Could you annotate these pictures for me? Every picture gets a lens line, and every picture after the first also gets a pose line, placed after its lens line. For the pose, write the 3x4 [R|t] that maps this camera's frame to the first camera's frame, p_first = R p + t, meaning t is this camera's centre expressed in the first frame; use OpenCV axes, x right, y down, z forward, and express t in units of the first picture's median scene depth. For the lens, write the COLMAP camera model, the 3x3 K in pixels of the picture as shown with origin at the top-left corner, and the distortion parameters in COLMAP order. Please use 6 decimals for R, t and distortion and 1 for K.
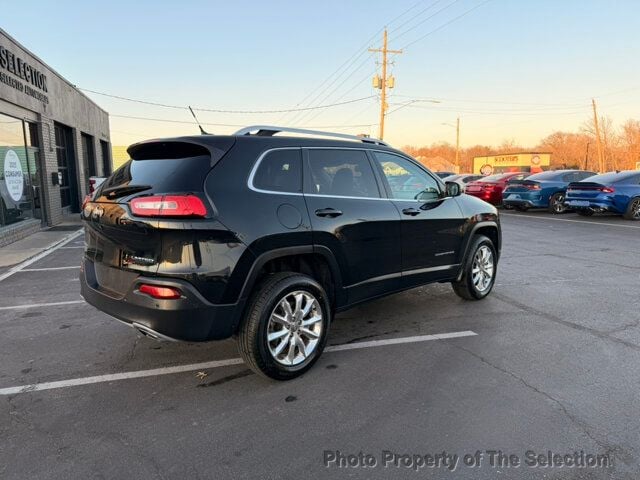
lens RADIAL K [[457.9, 0, 315.2], [0, 457.9, 237.9], [0, 0, 1]] dist [0.050975, -0.045039]
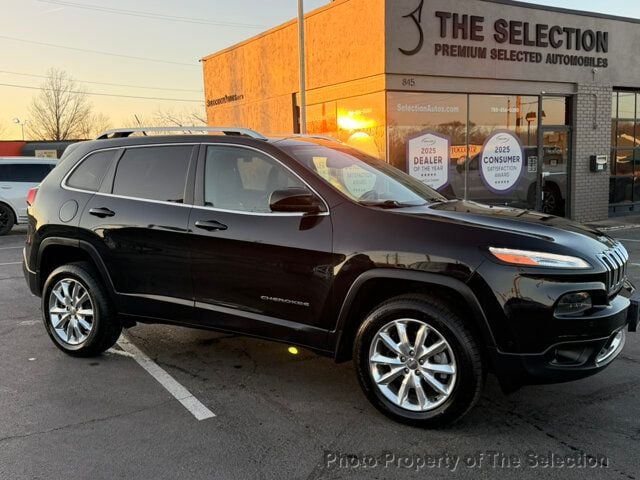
lens RADIAL K [[654.1, 0, 321.6], [0, 654.1, 240.1], [0, 0, 1]] dist [0.043297, 0.000000]
pose [[0.228997, 0.112551, -0.966898, 1.328582], [-0.113505, 0.989605, 0.088312, -0.152811], [0.966787, 0.089524, 0.239392, 0.966818]]
